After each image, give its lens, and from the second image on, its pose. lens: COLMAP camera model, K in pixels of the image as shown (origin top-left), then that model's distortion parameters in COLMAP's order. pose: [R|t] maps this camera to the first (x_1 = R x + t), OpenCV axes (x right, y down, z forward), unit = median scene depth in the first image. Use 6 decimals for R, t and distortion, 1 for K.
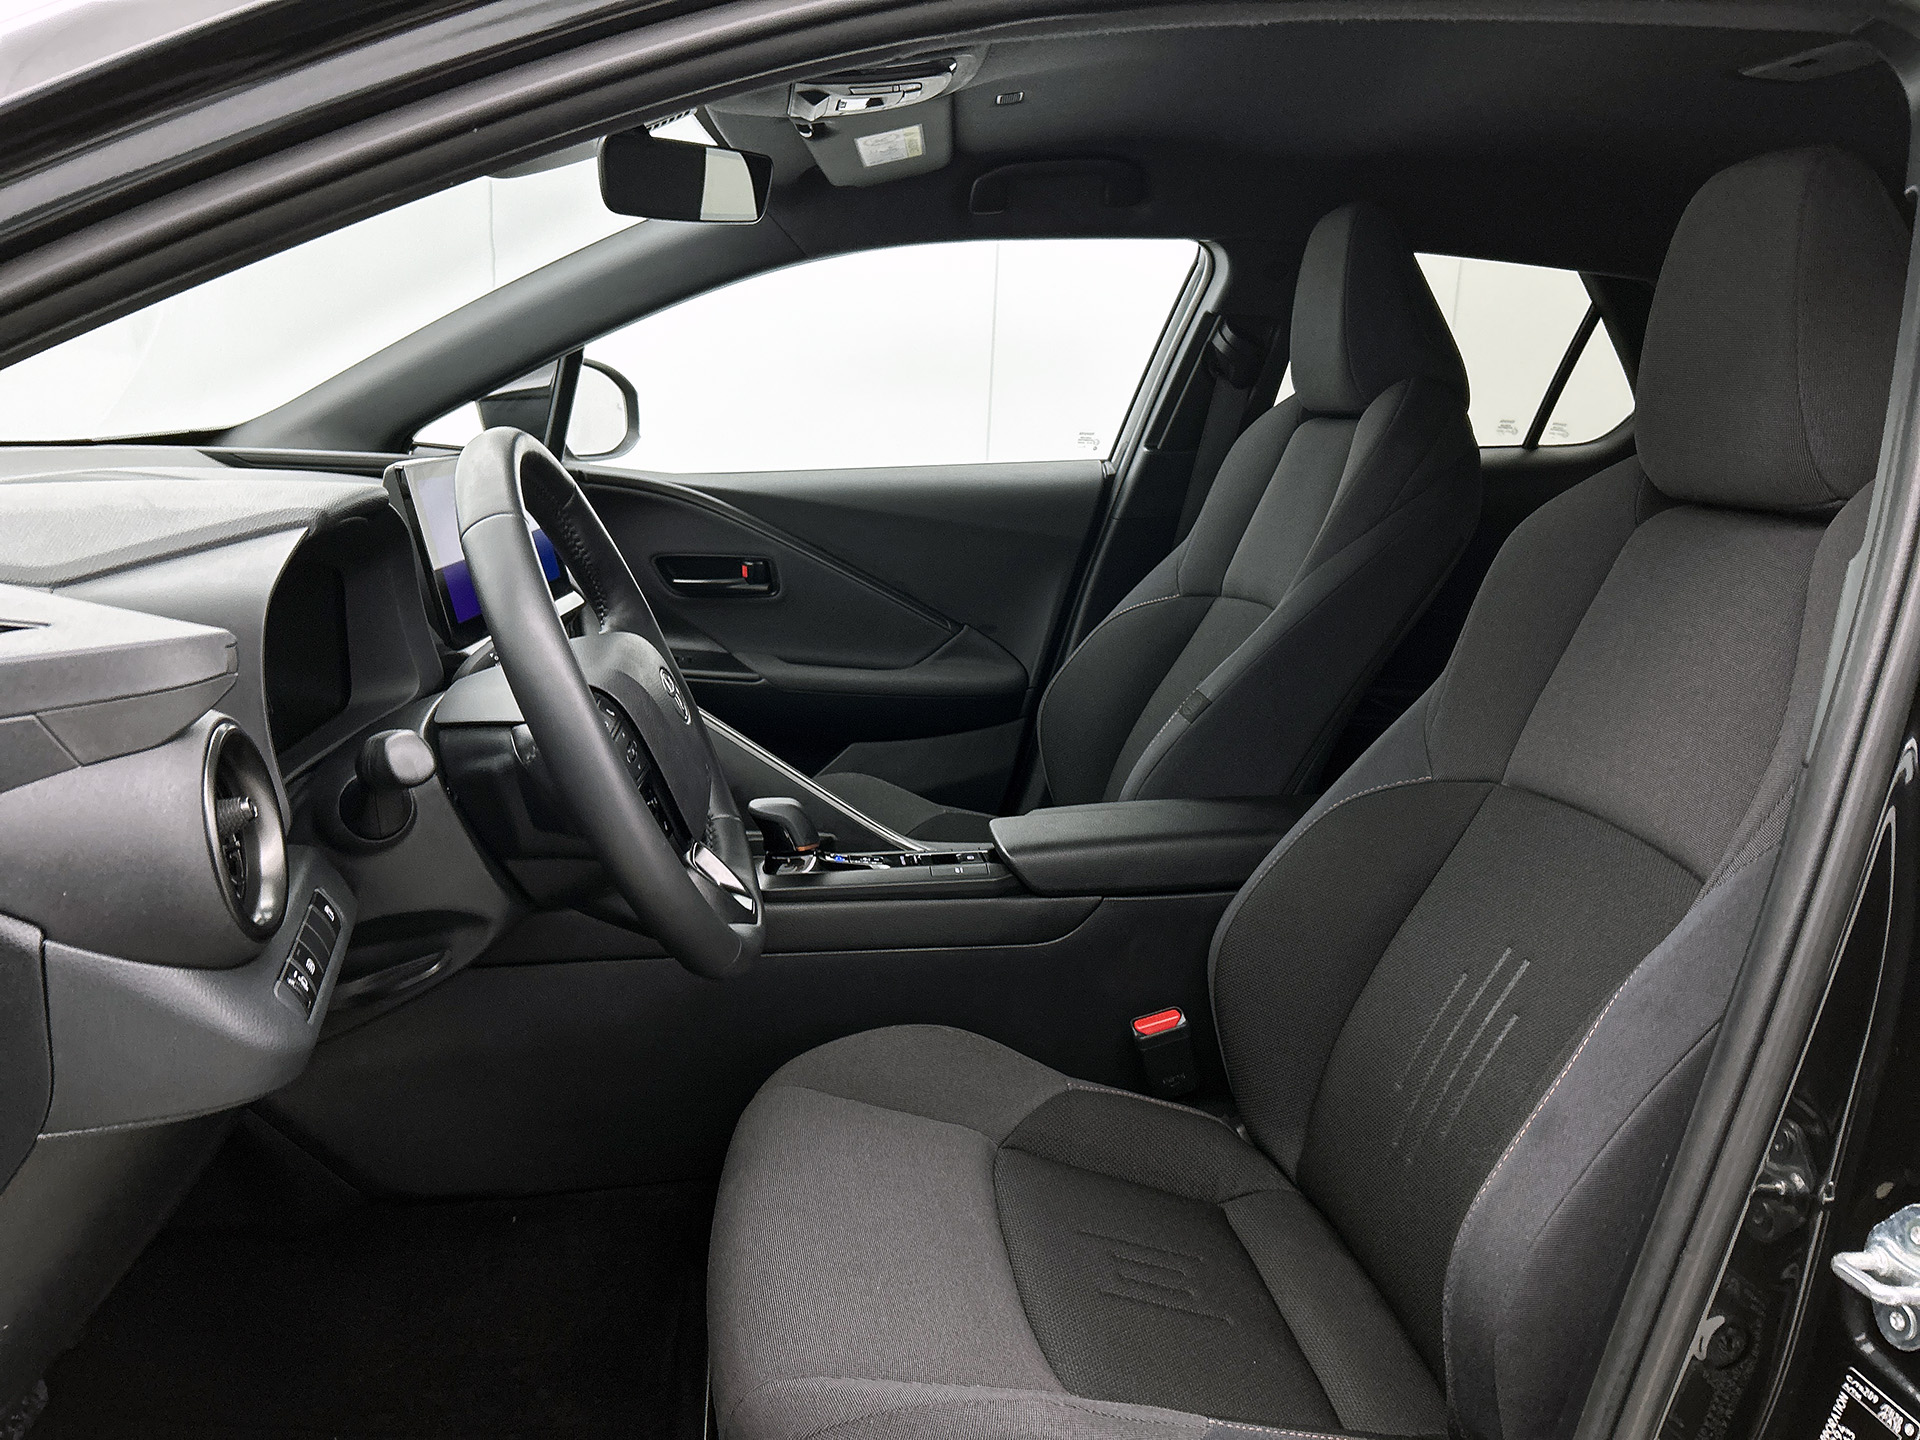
lens RADIAL K [[1477.2, 0, 947.2], [0, 1477.2, 736.9], [0, 0, 1]] dist [0.050361, -0.051154]
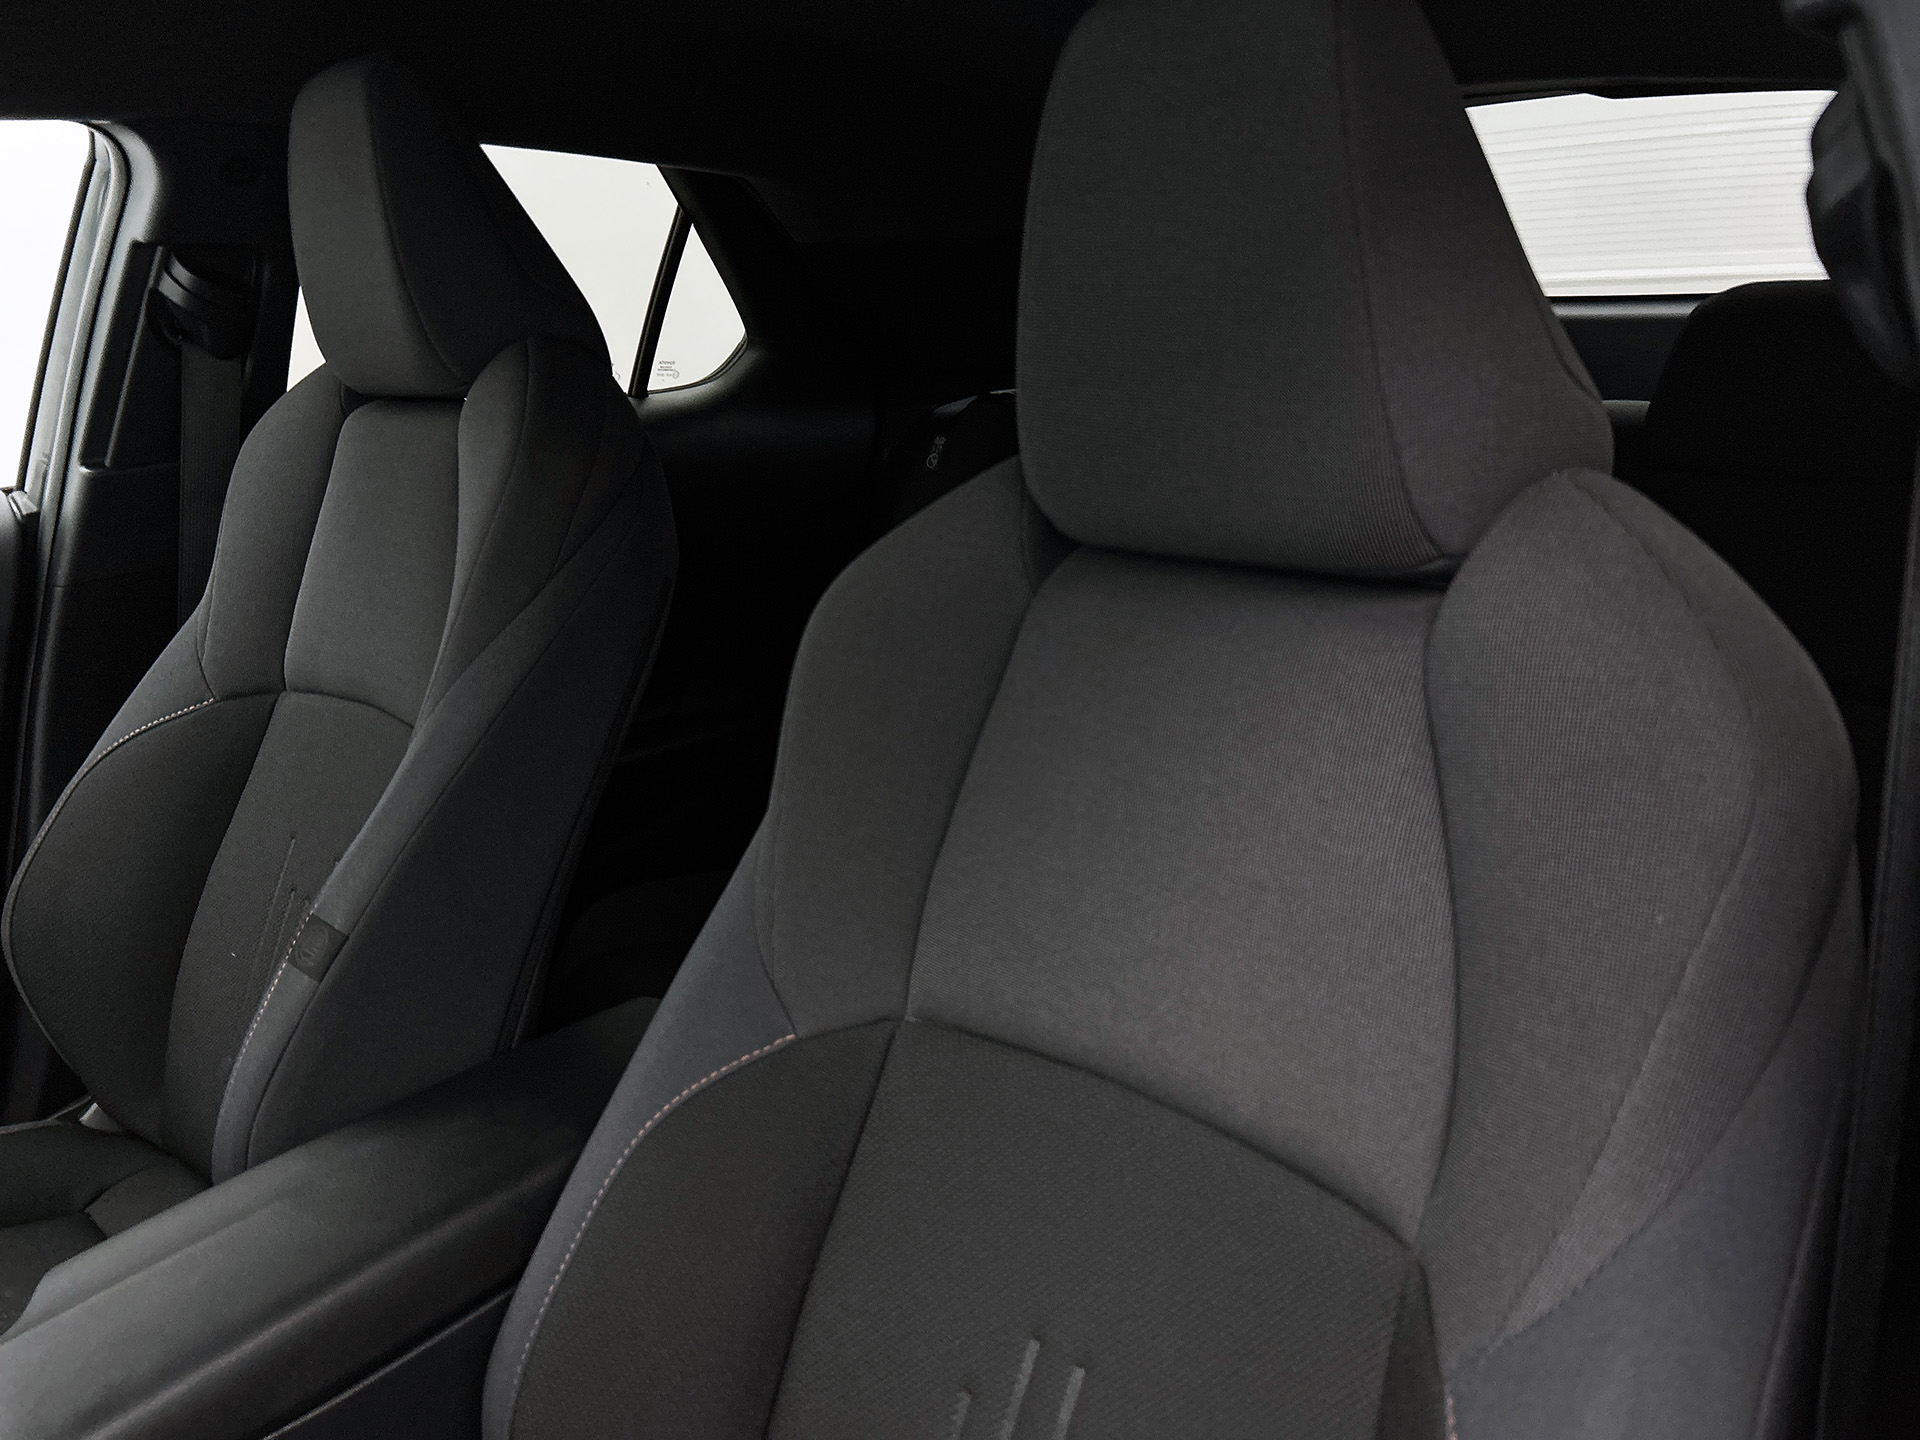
lens RADIAL K [[1477.2, 0, 963.9], [0, 1477.2, 731.6], [0, 0, 1]] dist [0.050361, -0.051154]
pose [[0.782968, -0.241438, 0.573296, 0.040655], [0.201362, 0.970356, 0.133651, -0.103572], [-0.588570, 0.010796, 0.808374, 0.304086]]
